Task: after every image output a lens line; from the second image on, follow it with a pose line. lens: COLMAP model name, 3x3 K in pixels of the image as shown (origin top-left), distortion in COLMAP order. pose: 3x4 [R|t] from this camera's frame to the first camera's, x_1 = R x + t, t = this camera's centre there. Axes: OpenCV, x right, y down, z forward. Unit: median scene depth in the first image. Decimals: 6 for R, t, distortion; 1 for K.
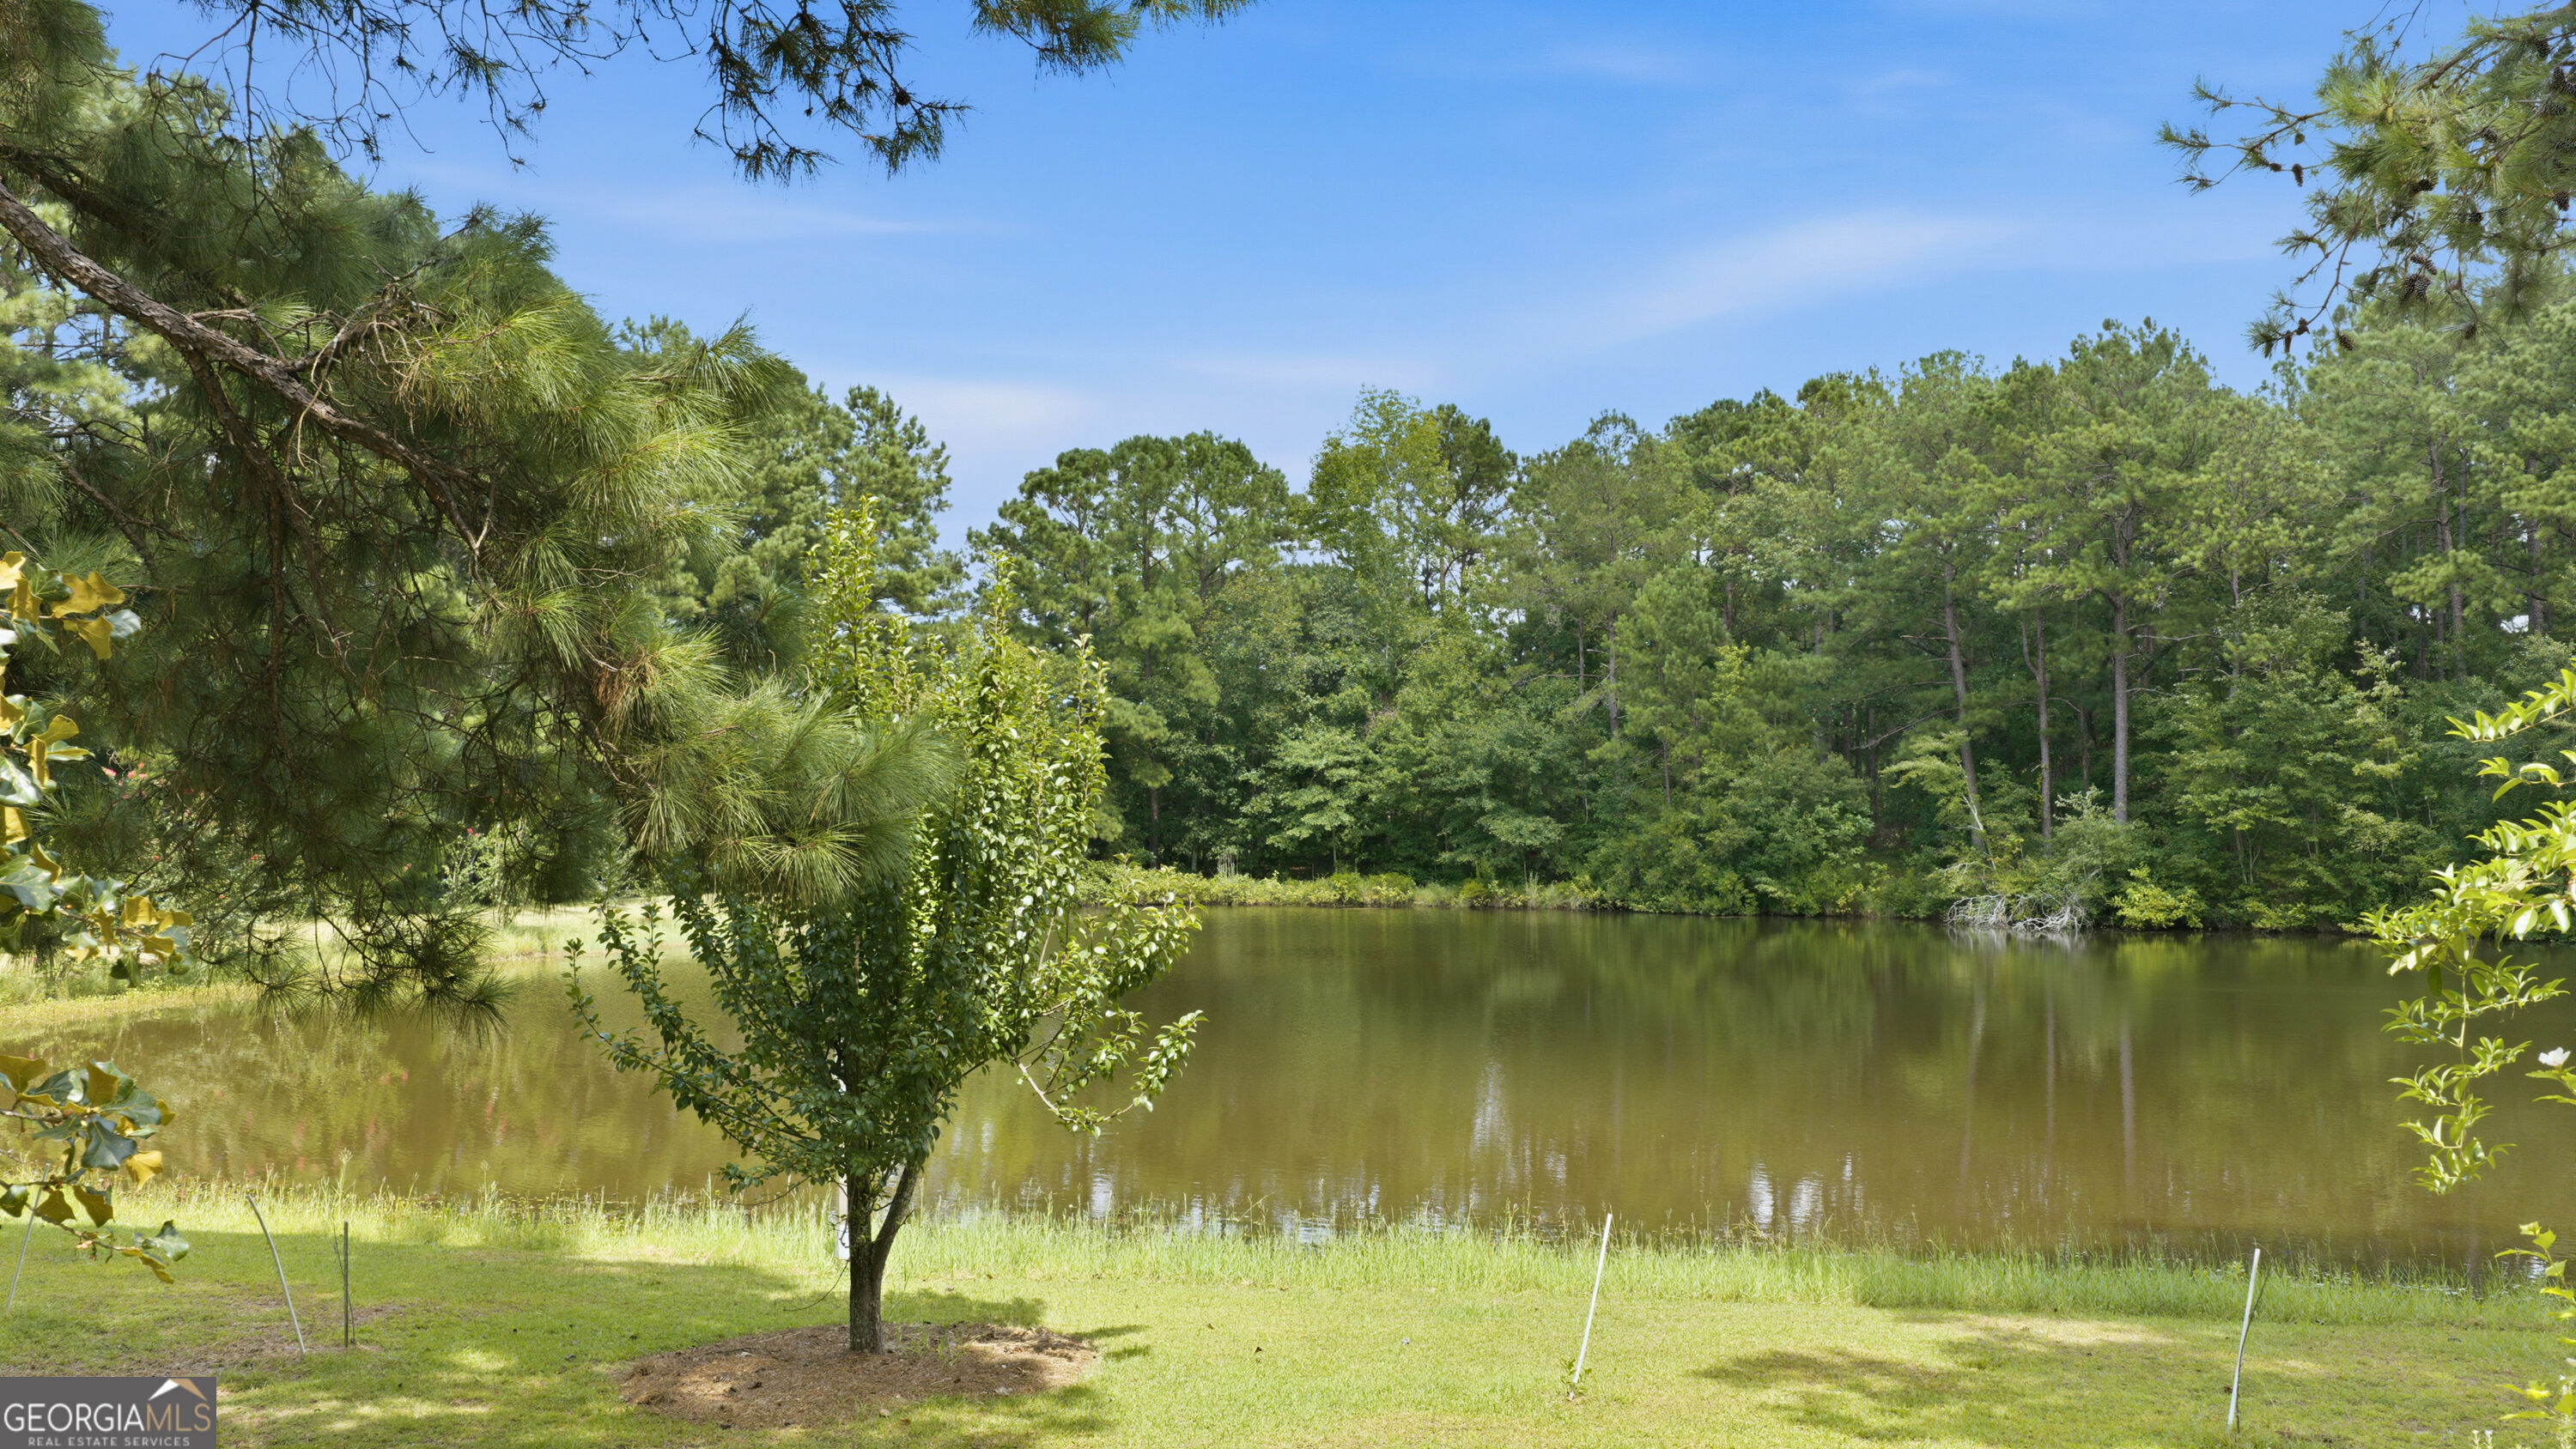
lens RADIAL K [[2121.5, 0, 1293.6], [0, 2121.5, 737.6], [0, 0, 1]] dist [0.031308, -0.056999]
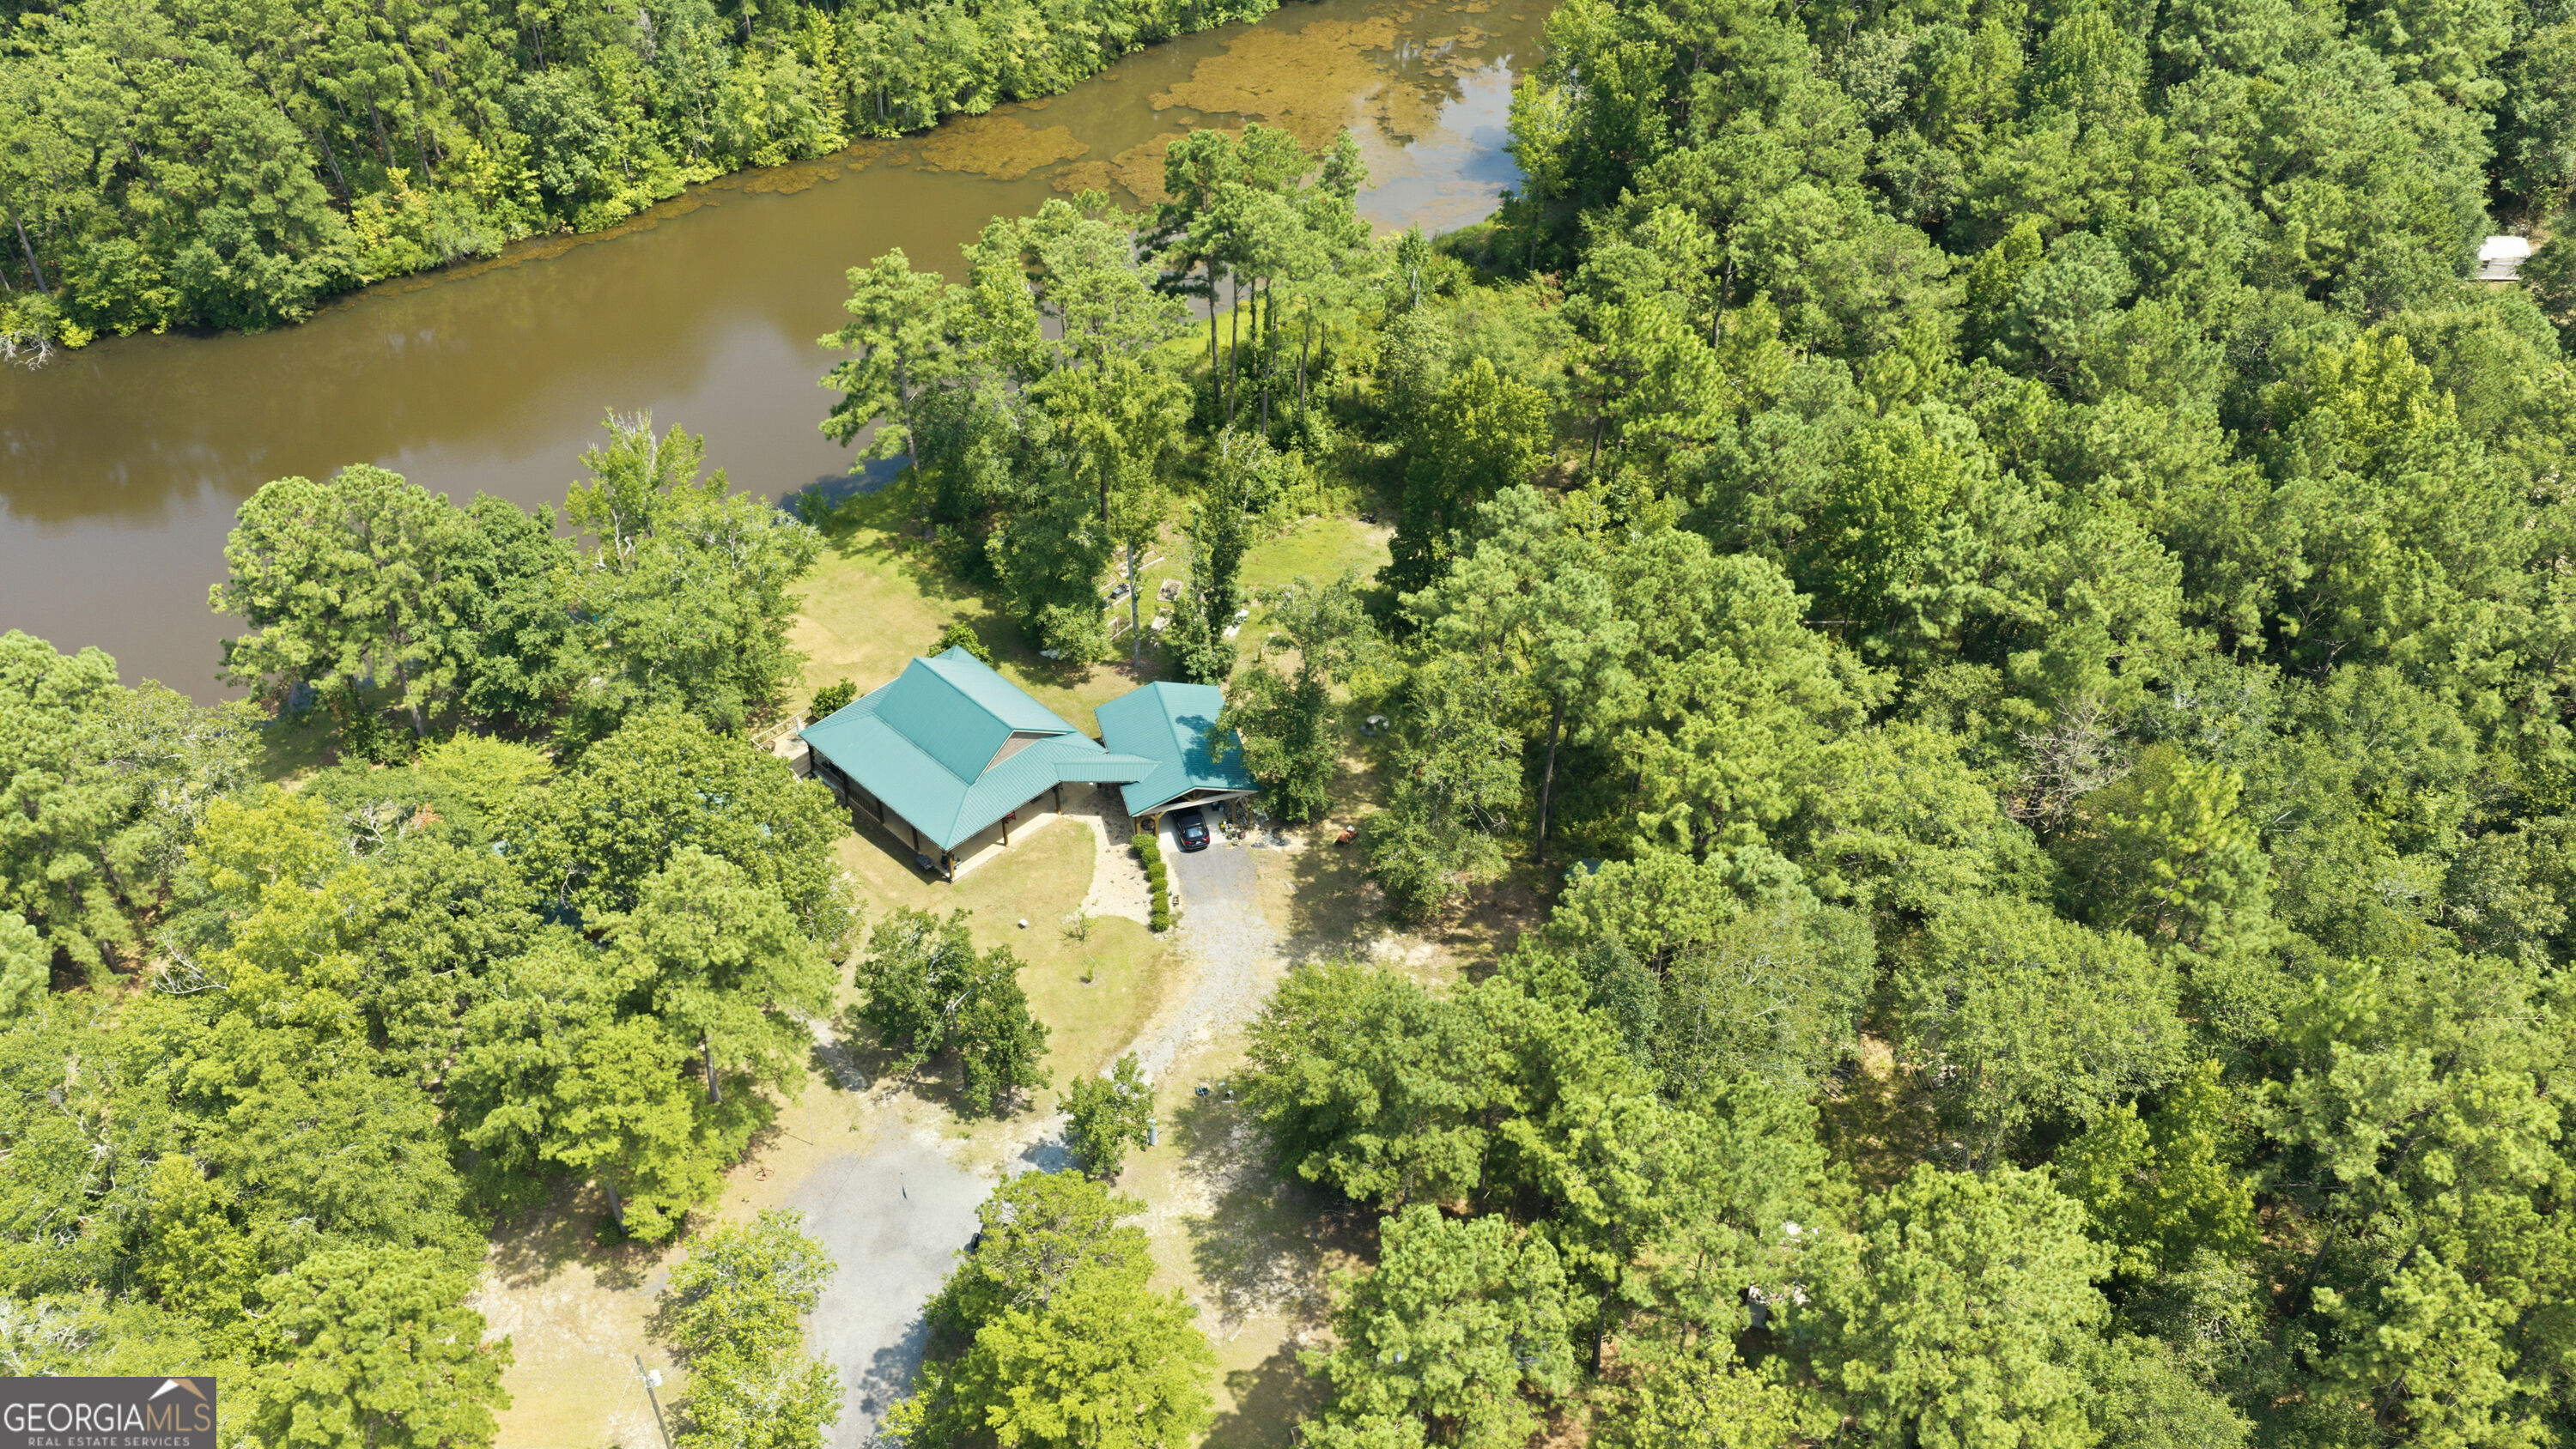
lens RADIAL K [[2121.5, 0, 1292.2], [0, 2121.5, 727.4], [0, 0, 1]] dist [0.031308, -0.056999]
pose [[0.583407, -0.526844, 0.618120, -0.466006], [-0.037426, 0.742815, 0.668450, -1.101528], [-0.811317, -0.413112, 0.413645, -1.165450]]
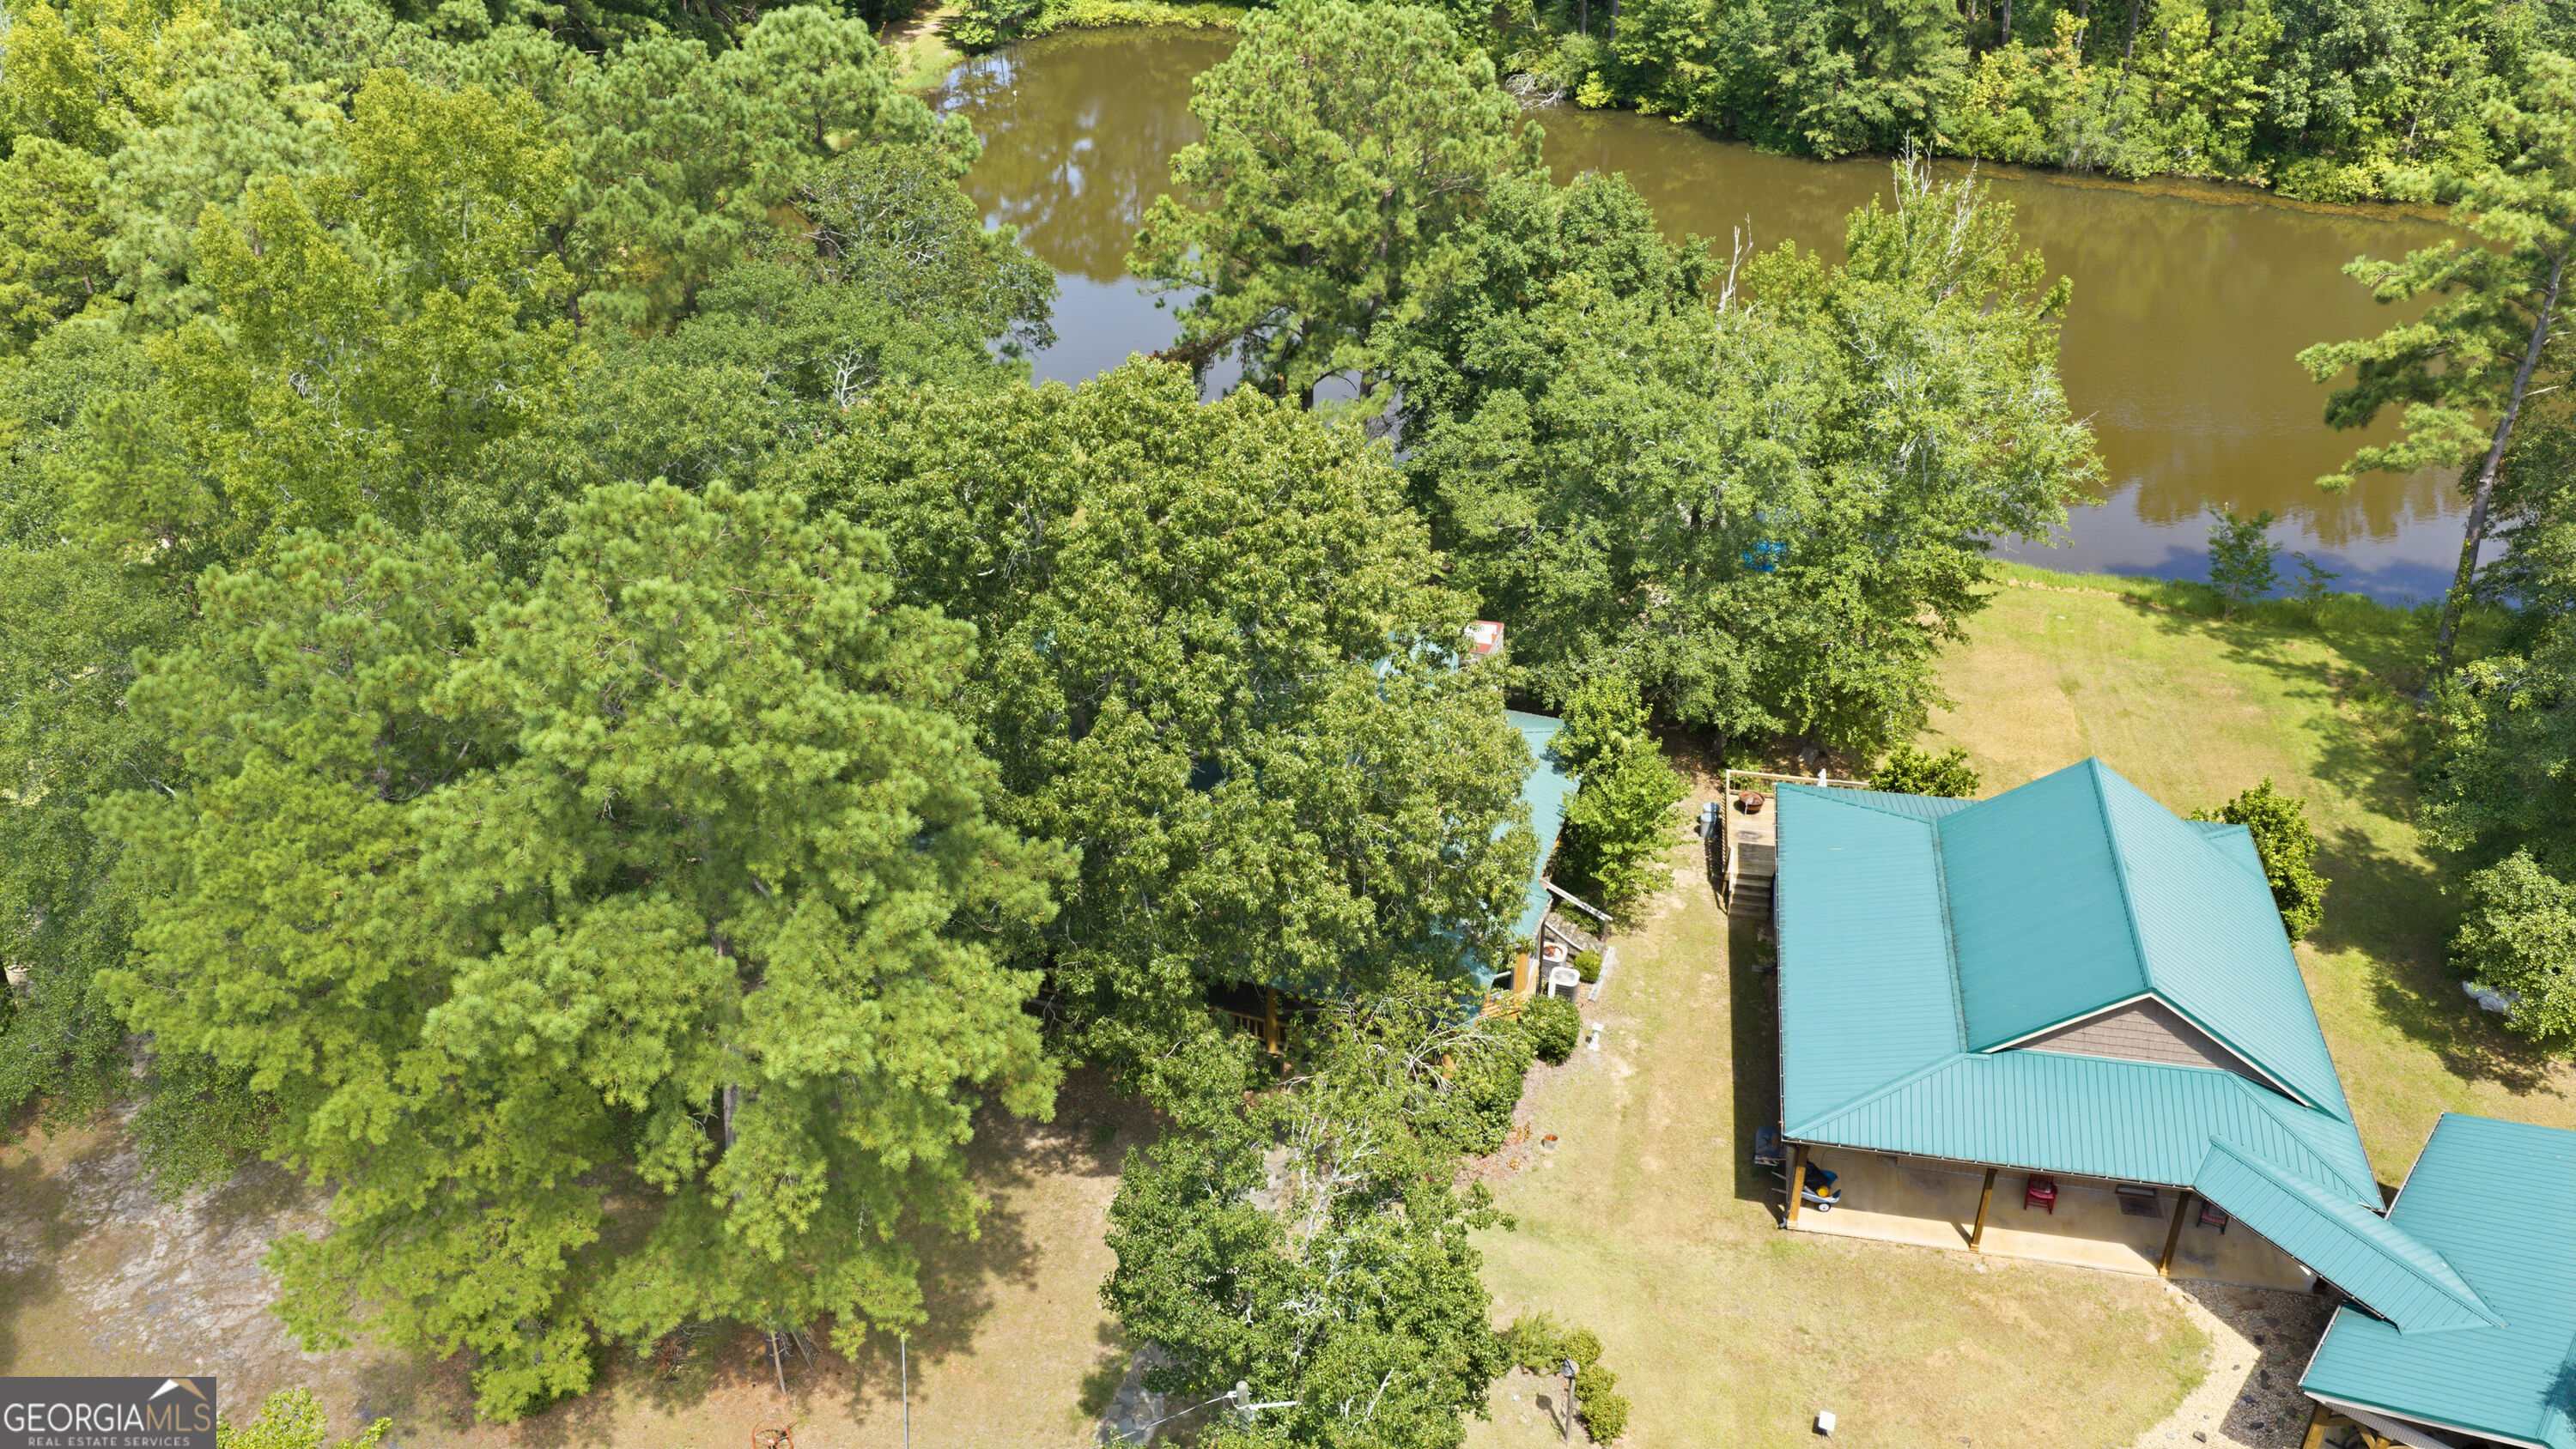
lens RADIAL K [[2121.5, 0, 1284.5], [0, 2121.5, 740.9], [0, 0, 1]] dist [0.031308, -0.056999]
pose [[0.999753, 0.012131, -0.018630, 0.137162], [0.000432, 0.827239, 0.561850, -0.446212], [0.022227, -0.561719, 0.827029, -0.806147]]
